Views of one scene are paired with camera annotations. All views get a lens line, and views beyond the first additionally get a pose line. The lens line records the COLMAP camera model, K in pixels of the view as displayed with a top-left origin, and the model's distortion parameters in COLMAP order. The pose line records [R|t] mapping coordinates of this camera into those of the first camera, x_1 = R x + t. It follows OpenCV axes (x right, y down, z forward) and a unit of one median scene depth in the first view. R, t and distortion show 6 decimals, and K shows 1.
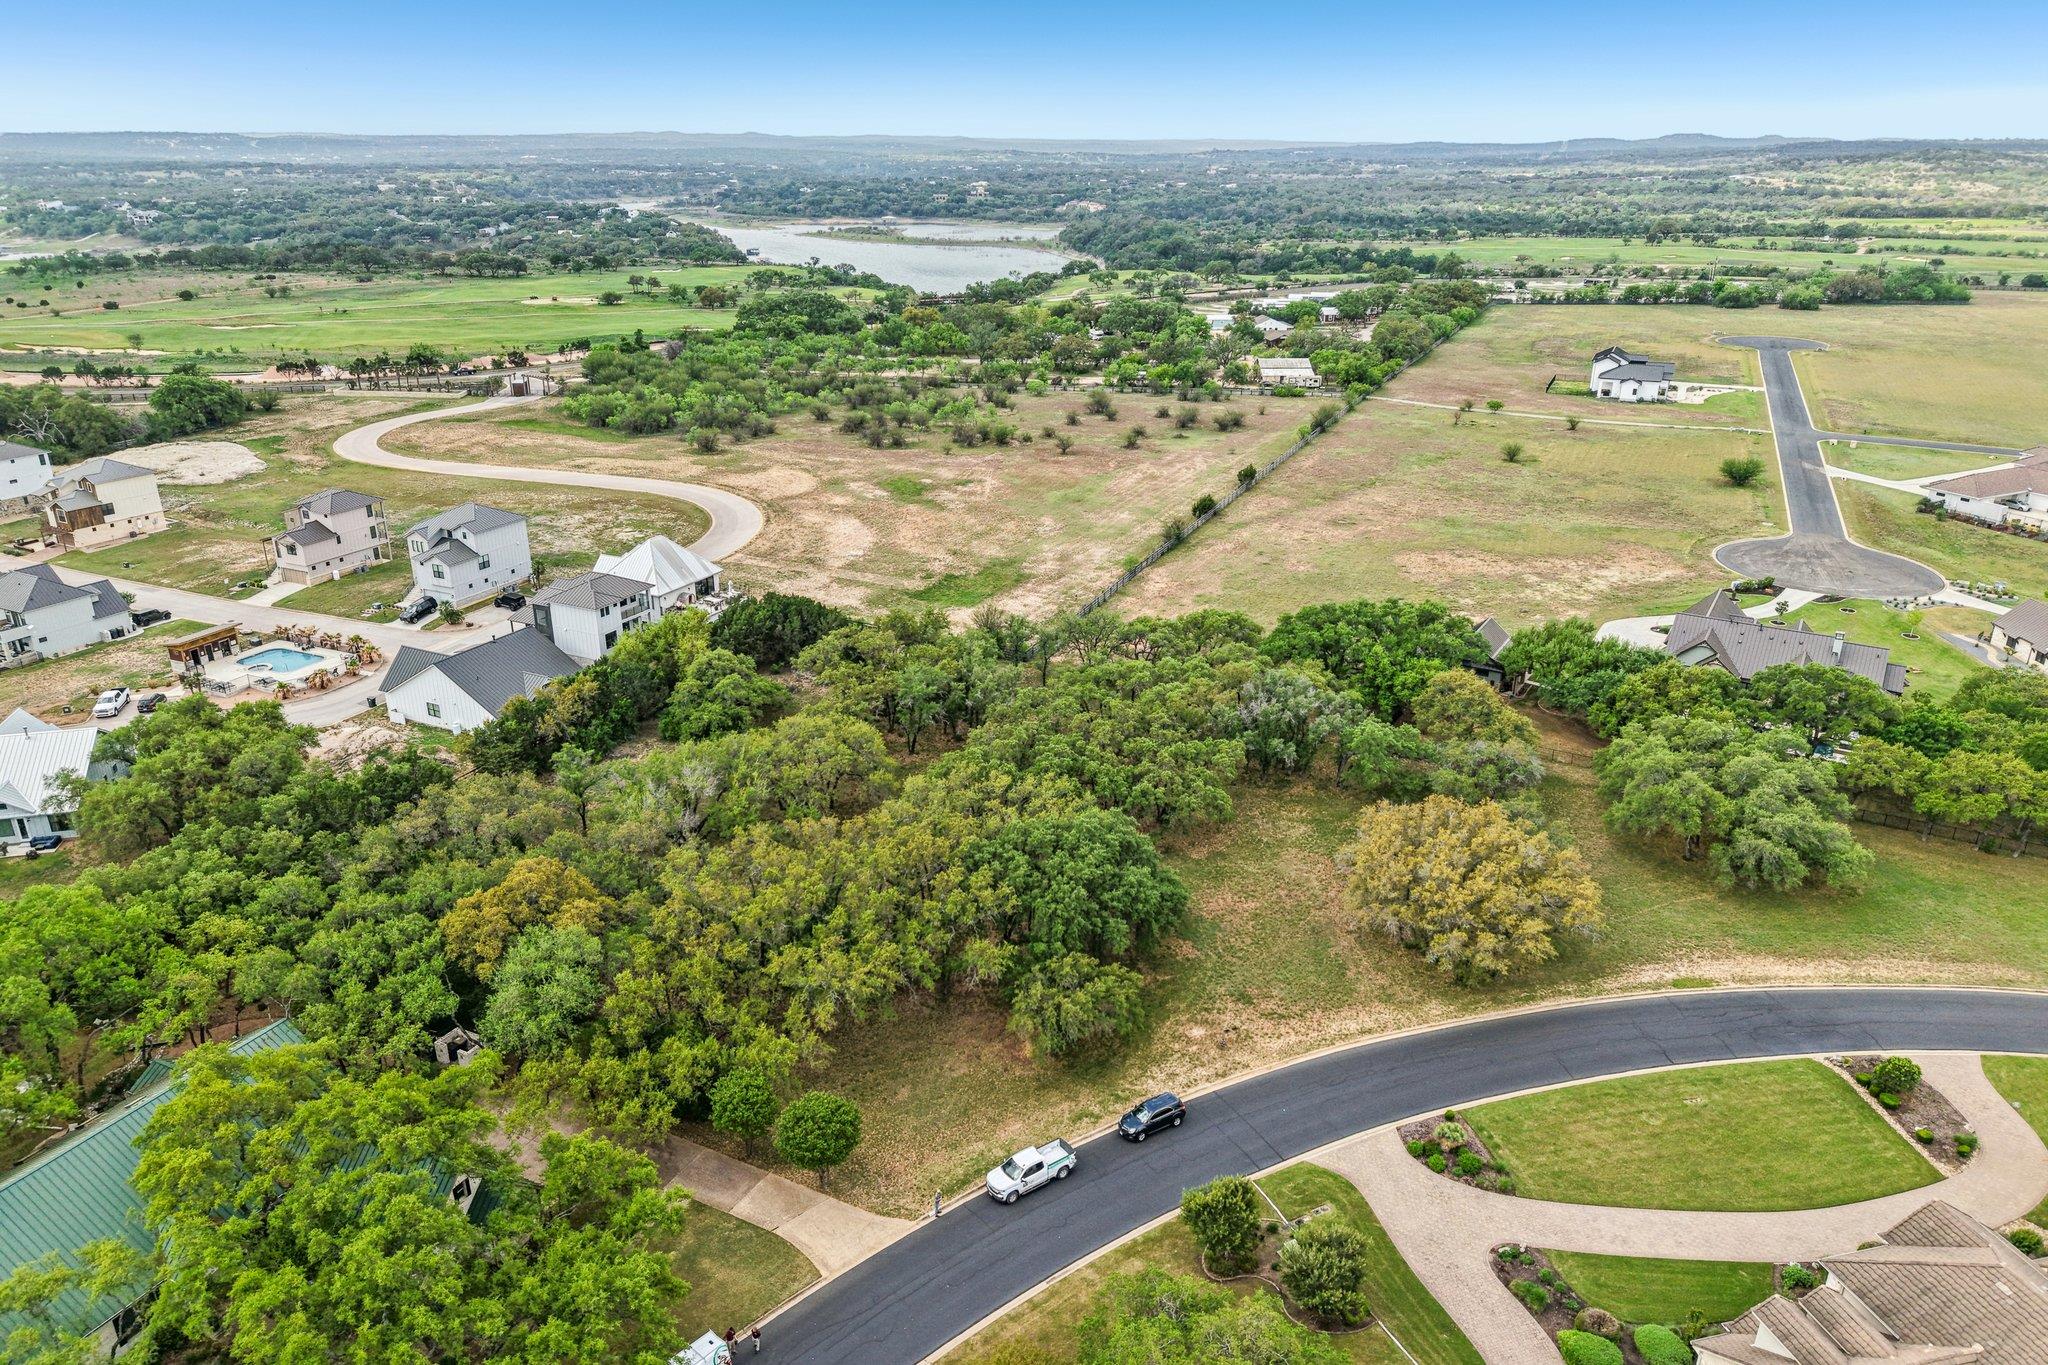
lens RADIAL K [[1478.4, 0, 1024.0], [0, 1478.4, 682.5], [0, 0, 1]] dist [0.007968, -0.007097]
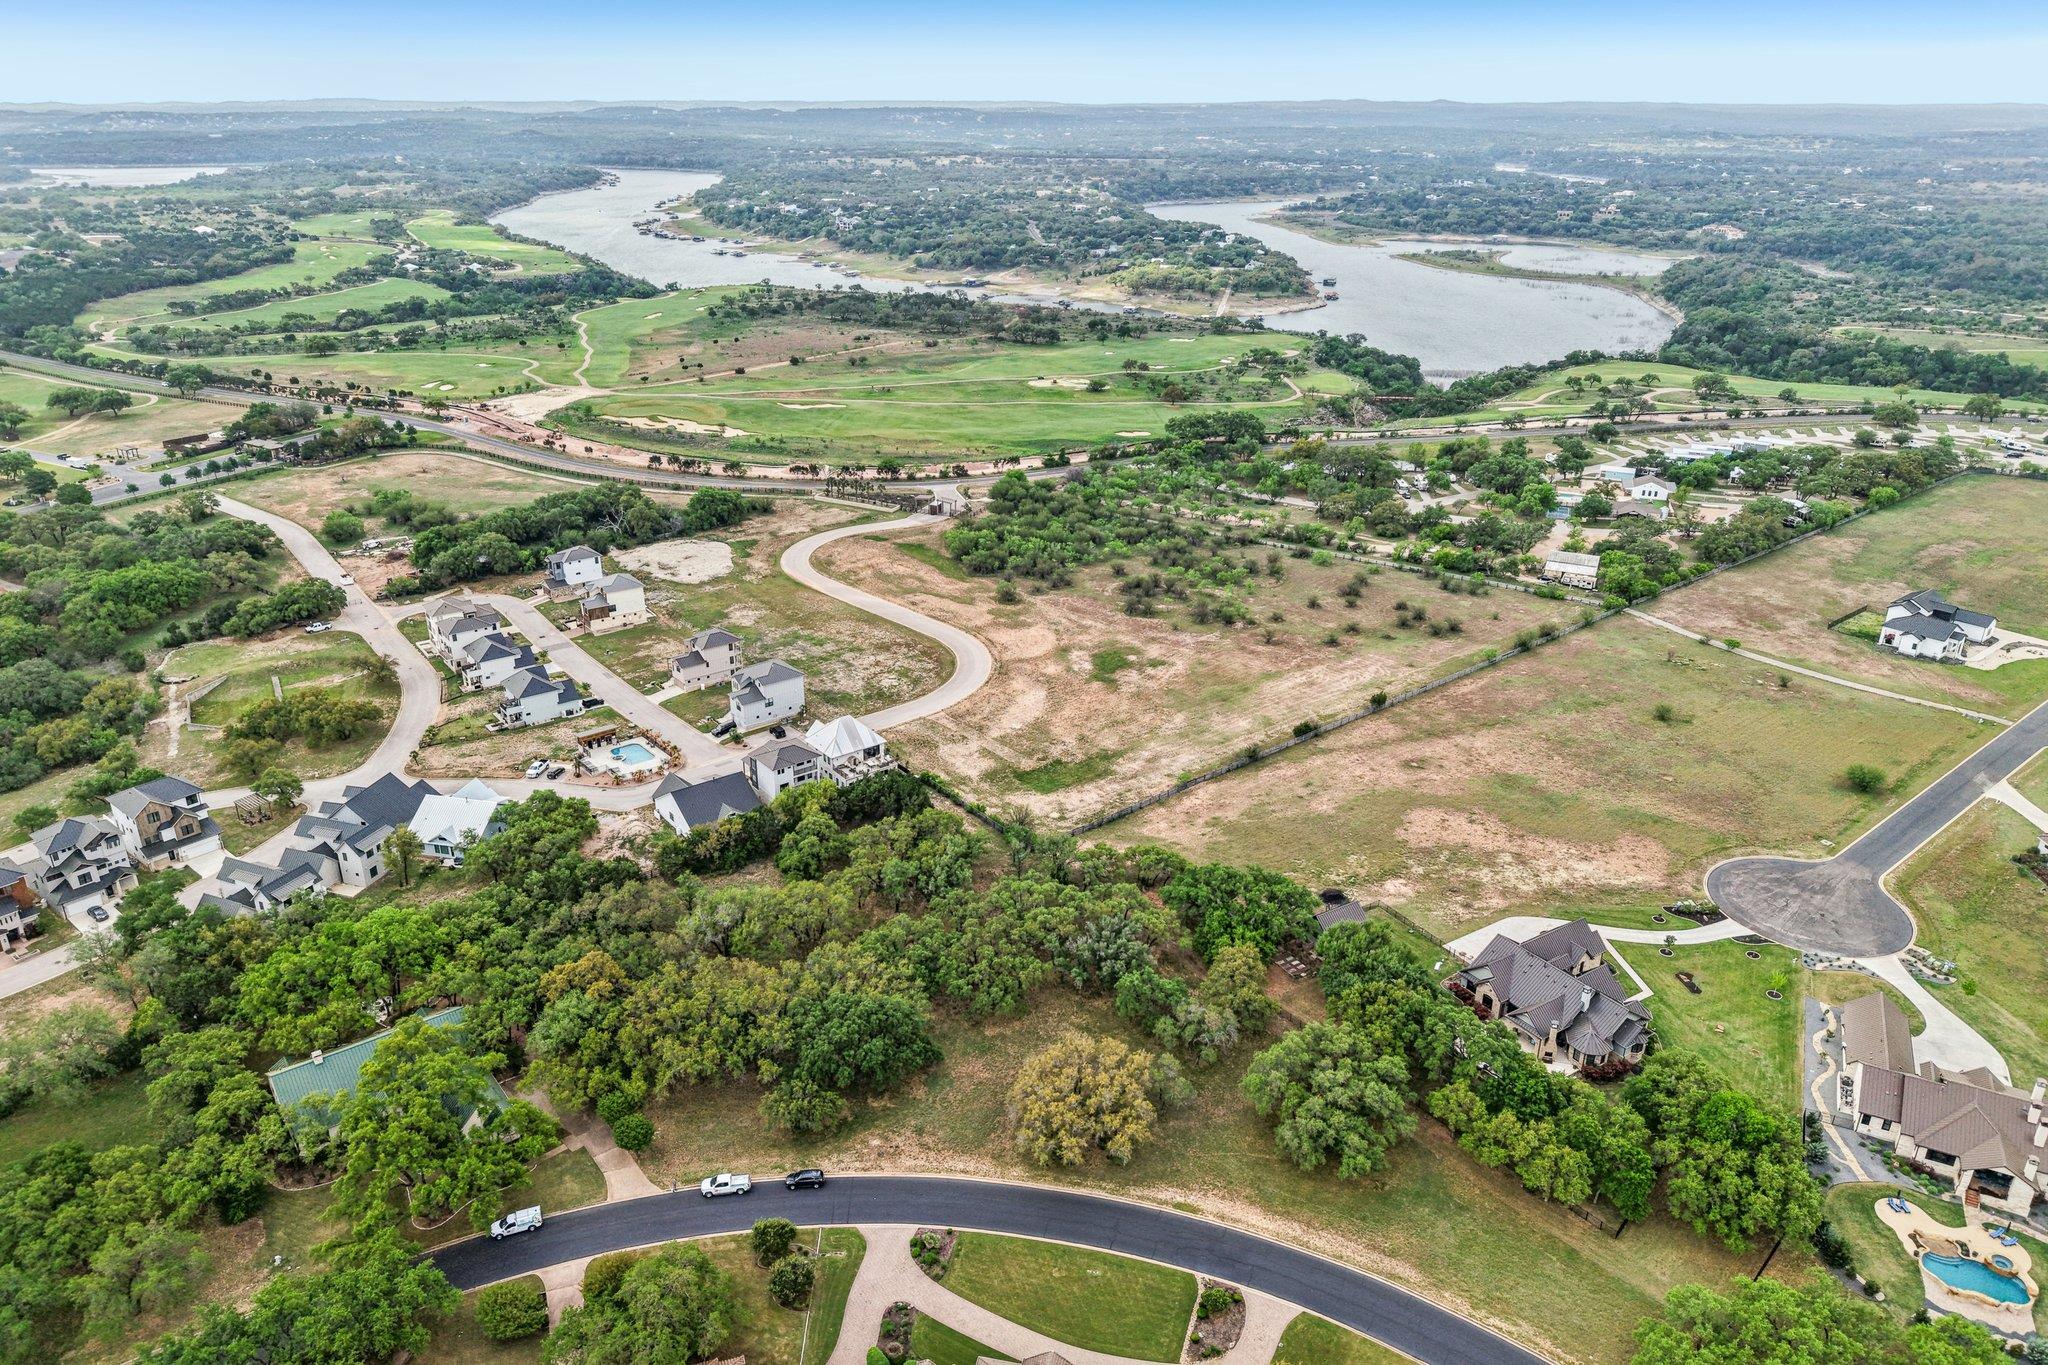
lens RADIAL K [[1478.4, 0, 1024.0], [0, 1478.4, 682.5], [0, 0, 1]] dist [0.007968, -0.007097]
pose [[0.892897, 0.188142, -0.409069, 0.501819], [-0.167126, 0.982099, 0.086898, -0.275872], [0.418095, -0.009225, 0.908356, -0.307547]]
